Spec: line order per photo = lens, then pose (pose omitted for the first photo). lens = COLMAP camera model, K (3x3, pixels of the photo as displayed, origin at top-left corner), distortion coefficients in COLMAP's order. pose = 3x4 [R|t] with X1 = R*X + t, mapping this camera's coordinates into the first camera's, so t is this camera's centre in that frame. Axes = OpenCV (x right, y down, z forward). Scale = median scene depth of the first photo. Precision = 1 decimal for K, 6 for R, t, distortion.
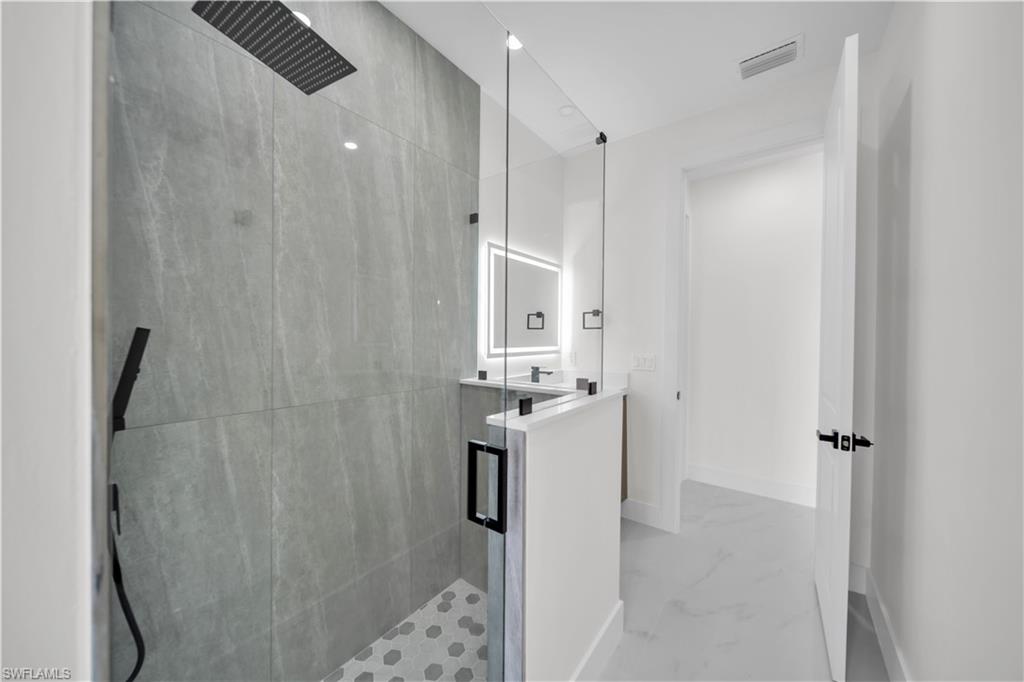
lens RADIAL K [[353.9, 0, 509.5], [0, 353.9, 340.2], [0, 0, 1]] dist [0.001403, 0.000084]
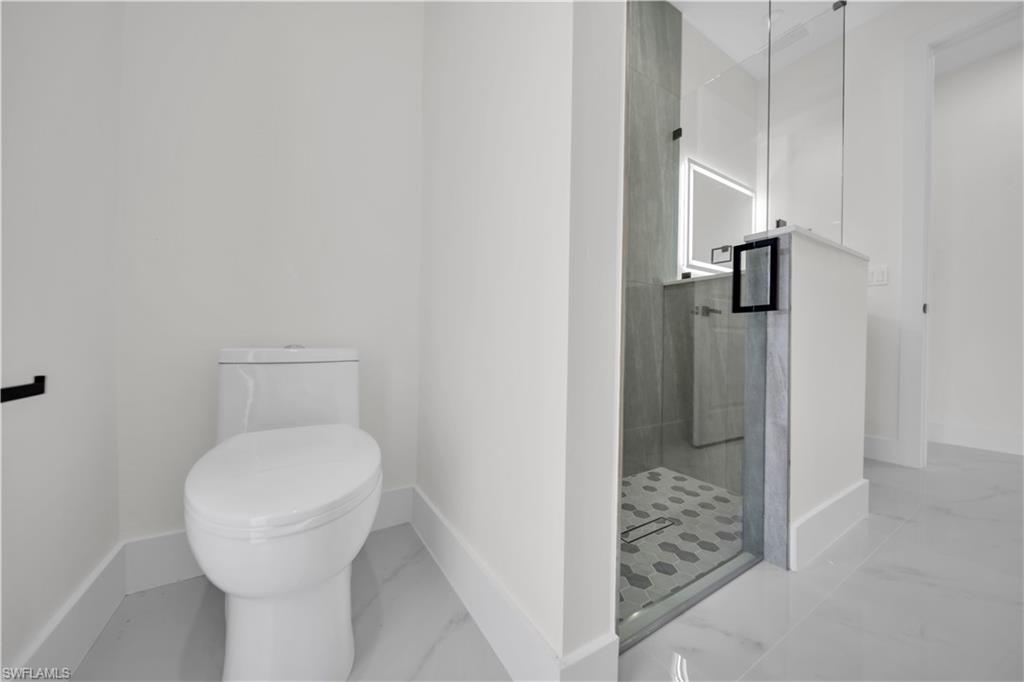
lens RADIAL K [[353.9, 0, 512.5], [0, 353.9, 341.7], [0, 0, 1]] dist [0.001403, 0.000084]
pose [[0.939137, 0.005373, -0.343500, -0.202575], [-0.010668, 0.999852, -0.013528, 0.317567], [0.343376, 0.016370, 0.939055, -0.181046]]
